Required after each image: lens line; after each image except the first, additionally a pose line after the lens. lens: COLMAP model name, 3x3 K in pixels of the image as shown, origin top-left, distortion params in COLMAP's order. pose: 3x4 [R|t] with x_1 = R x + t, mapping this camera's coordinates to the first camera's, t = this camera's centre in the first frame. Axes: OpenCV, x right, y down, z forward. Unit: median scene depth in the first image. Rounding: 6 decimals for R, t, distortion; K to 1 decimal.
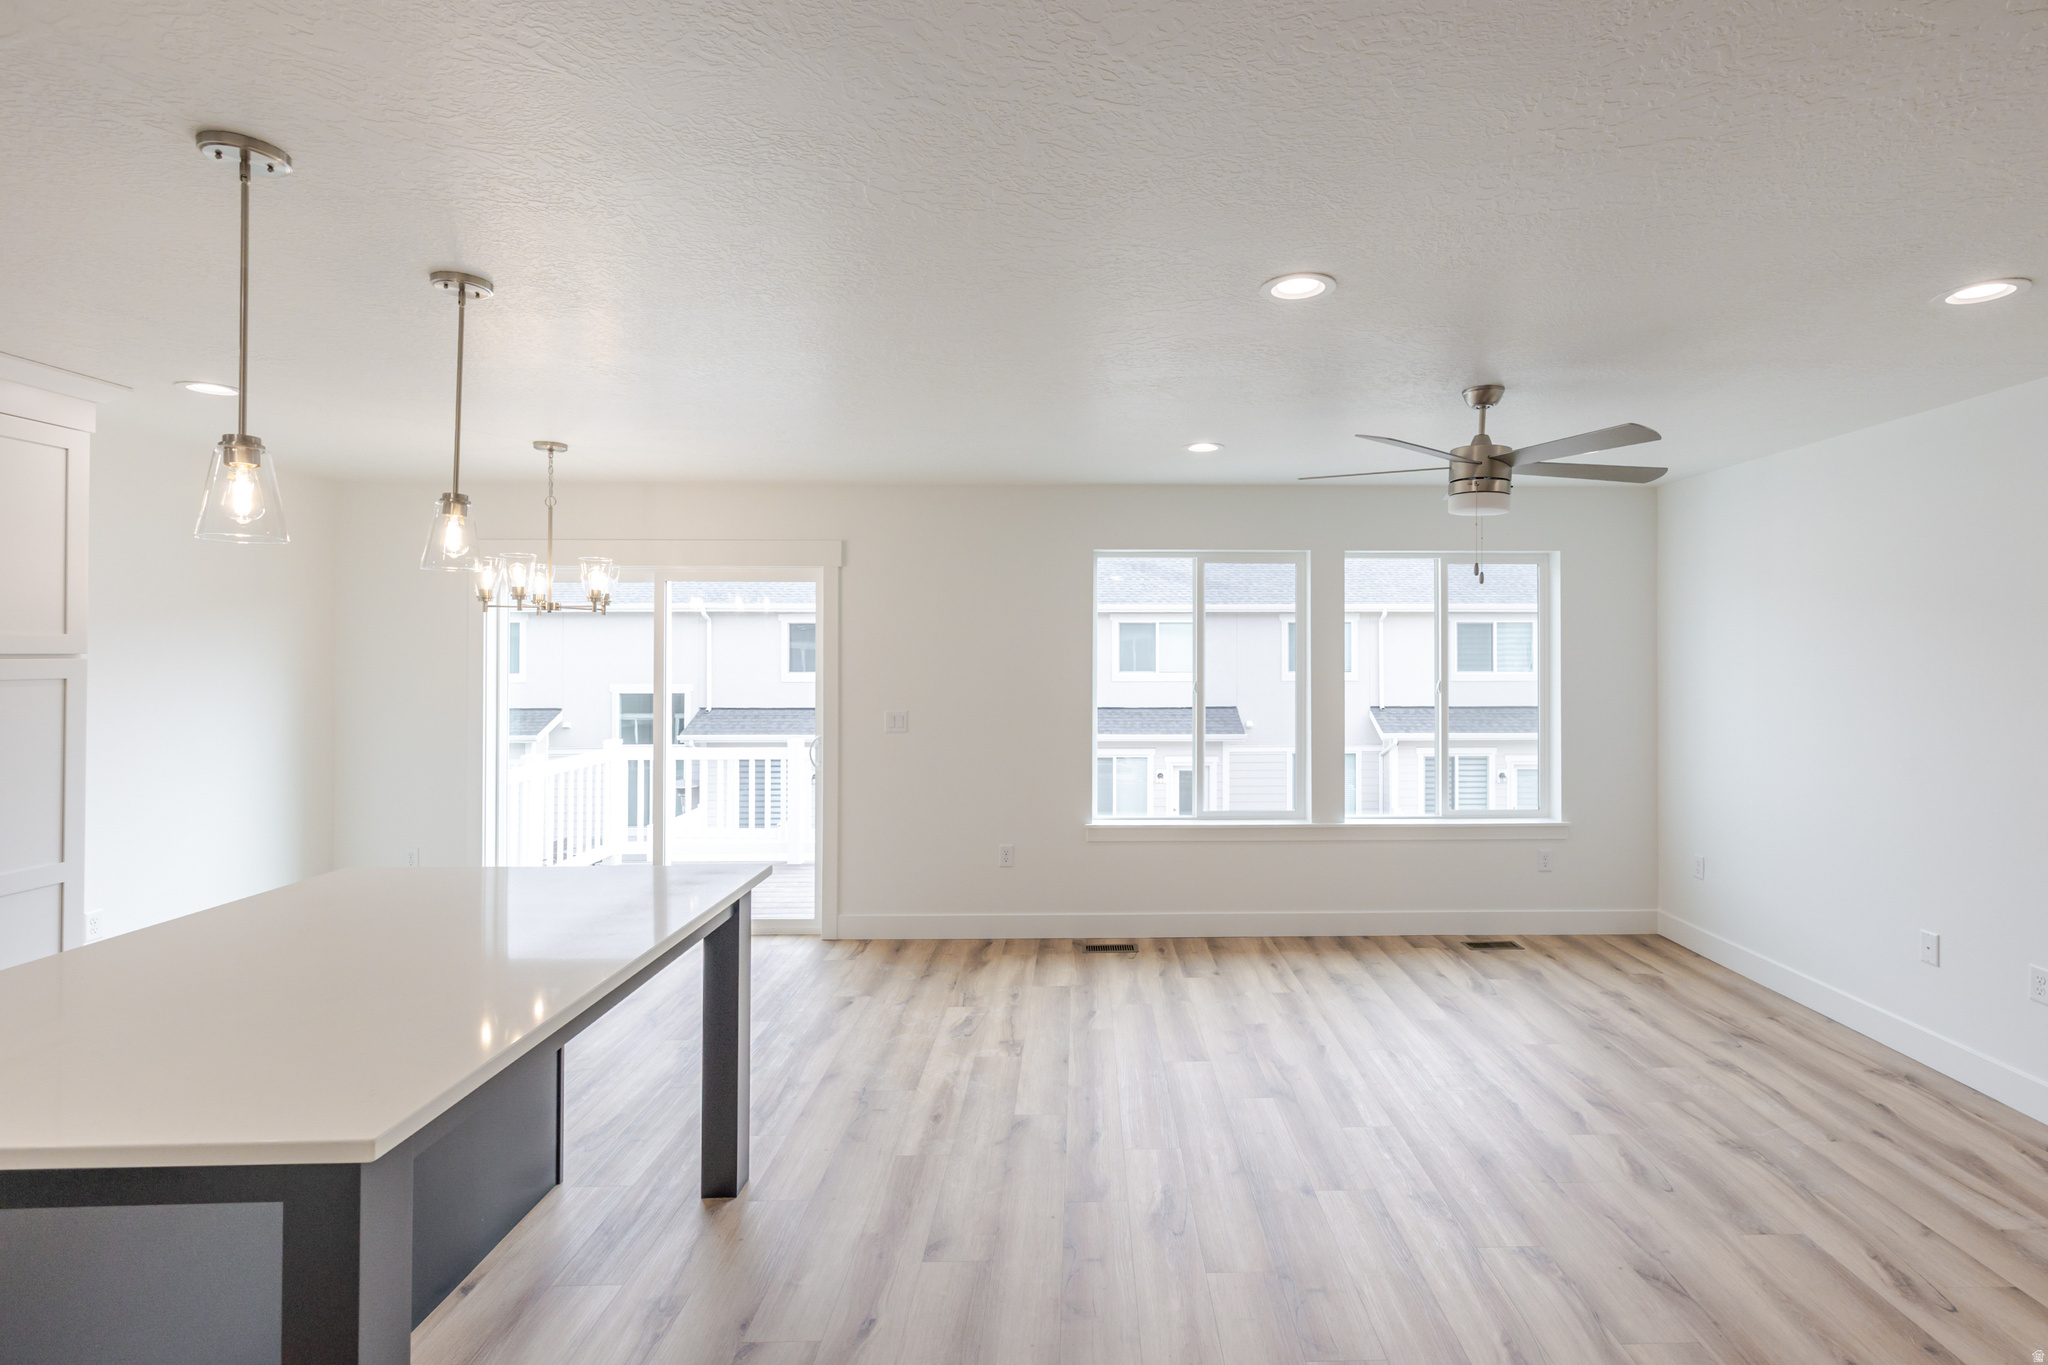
lens RADIAL K [[934.5, 0, 1111.2], [0, 934.5, 637.8], [0, 0, 1]] dist [-0.025434, 0.000757]
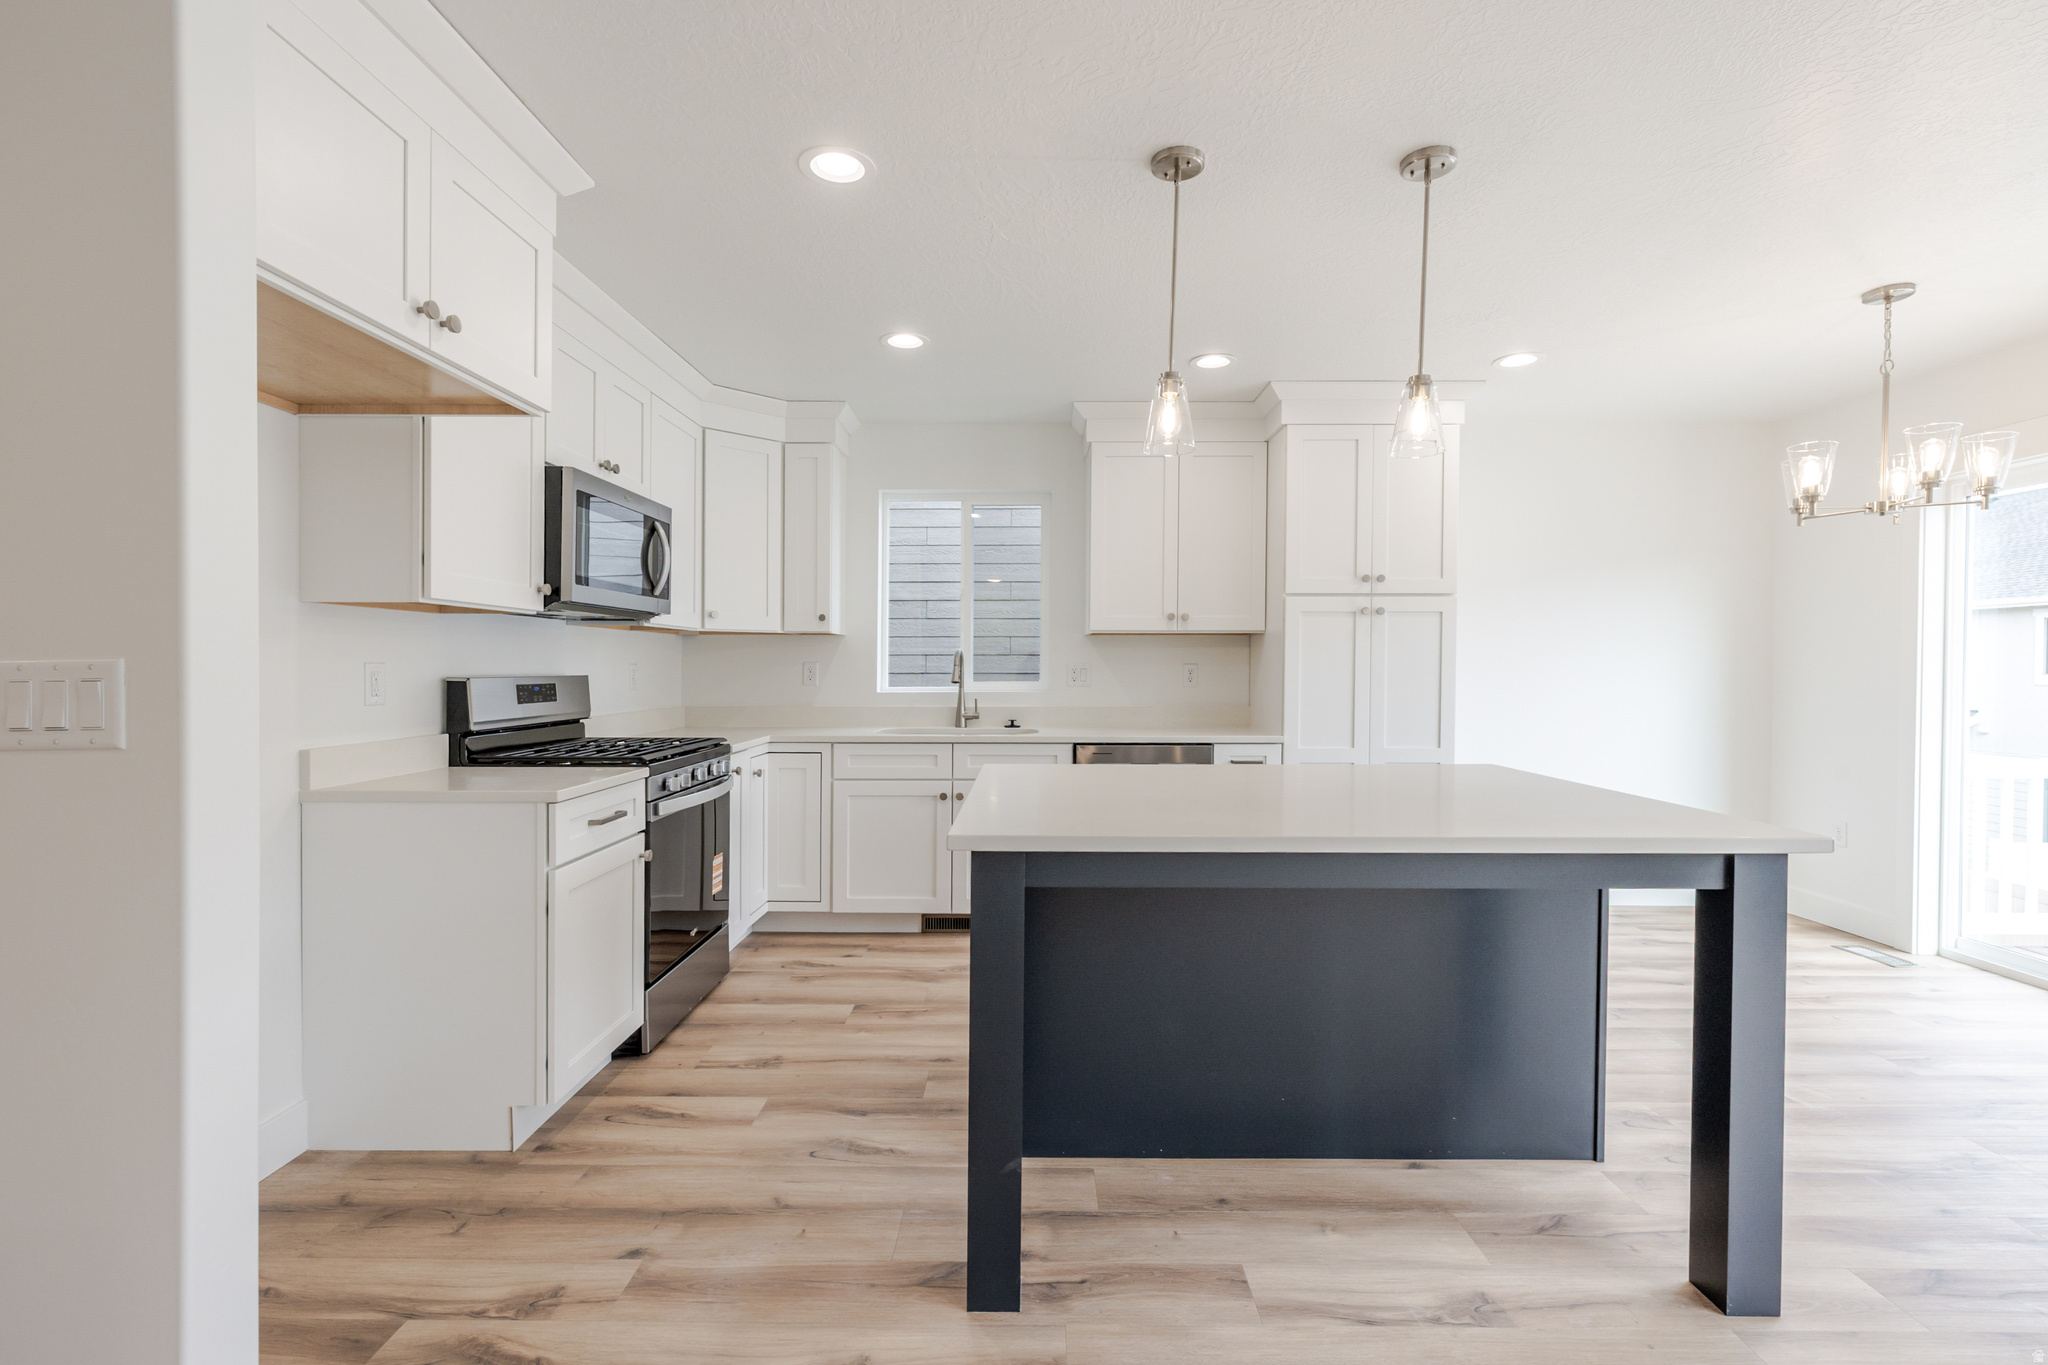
lens RADIAL K [[905.6, 0, 1046.5], [0, 905.6, 667.1], [0, 0, 1]] dist [-0.001471, 0.001062]
pose [[-0.046881, 0.004121, -0.998892, 0.216739], [0.016113, 0.999865, 0.003369, 0.110402], [0.998771, -0.015937, -0.046941, 0.460976]]
